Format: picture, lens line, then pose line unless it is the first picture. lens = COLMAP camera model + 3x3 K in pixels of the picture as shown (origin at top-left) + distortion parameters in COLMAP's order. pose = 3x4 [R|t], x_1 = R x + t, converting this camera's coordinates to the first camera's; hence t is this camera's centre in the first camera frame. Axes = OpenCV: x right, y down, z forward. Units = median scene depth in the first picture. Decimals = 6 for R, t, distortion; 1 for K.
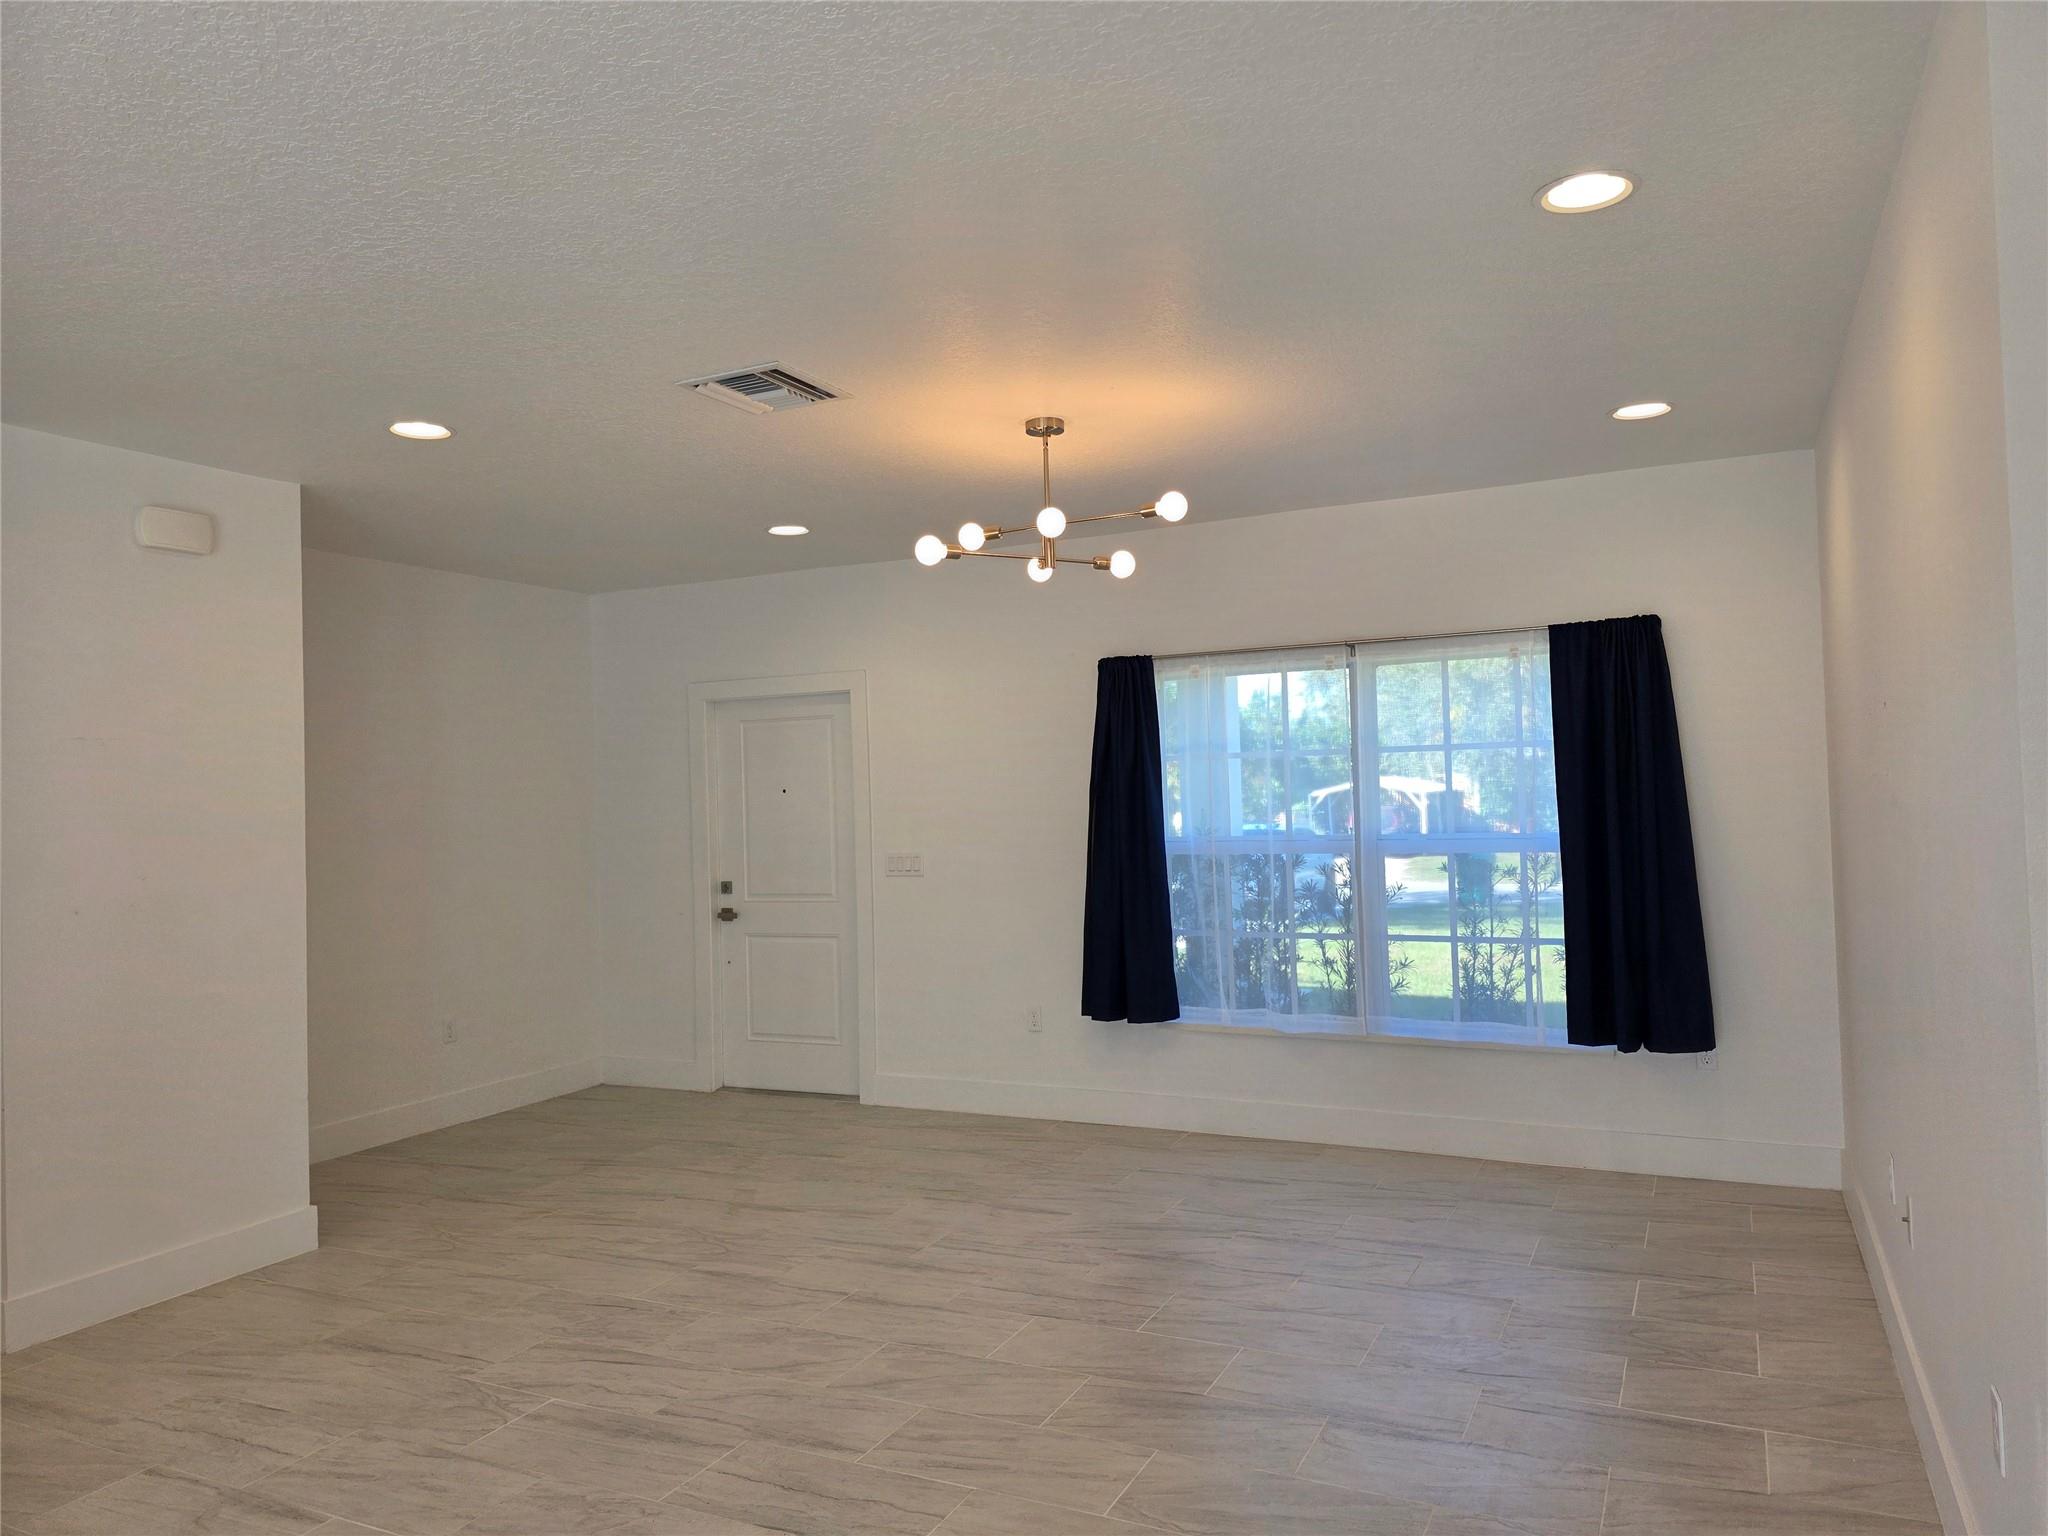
lens RADIAL K [[1374.5, 0, 1038.7], [0, 1374.5, 742.8], [0, 0, 1]] dist [0.068195, -0.048363]
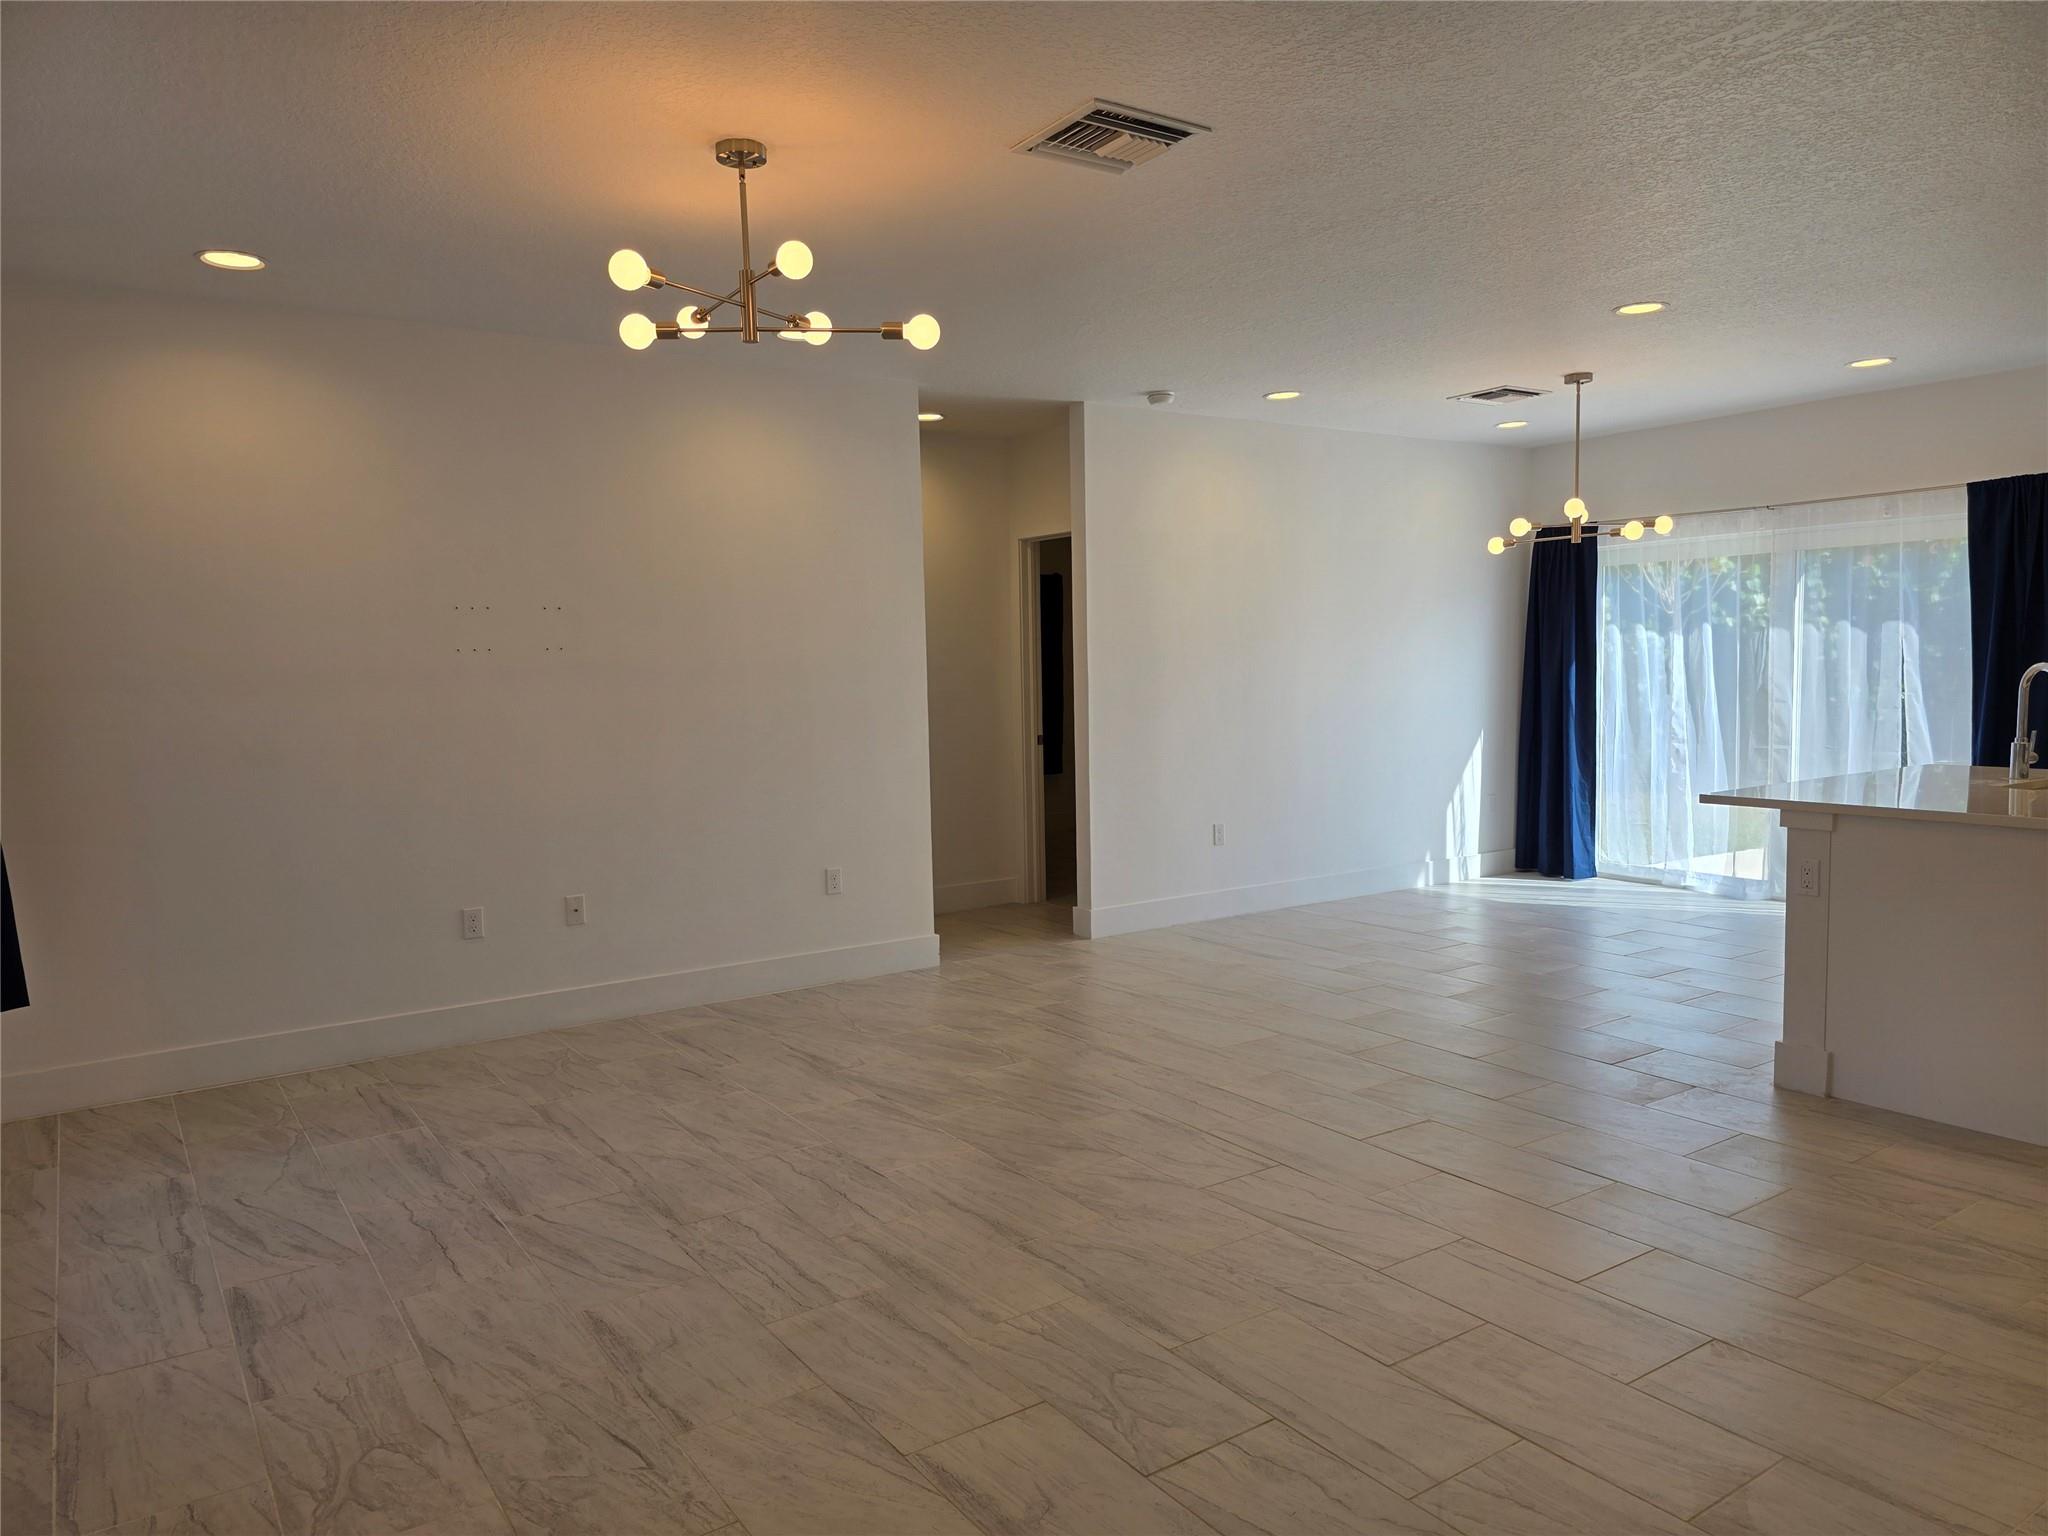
lens RADIAL K [[1374.5, 0, 1038.7], [0, 1374.5, 742.8], [0, 0, 1]] dist [0.068195, -0.048363]
pose [[-0.875997, 0.020801, 0.481868, -0.511226], [0.028194, 0.999570, 0.008105, 0.098370], [-0.481492, 0.020686, -0.876206, 1.607256]]
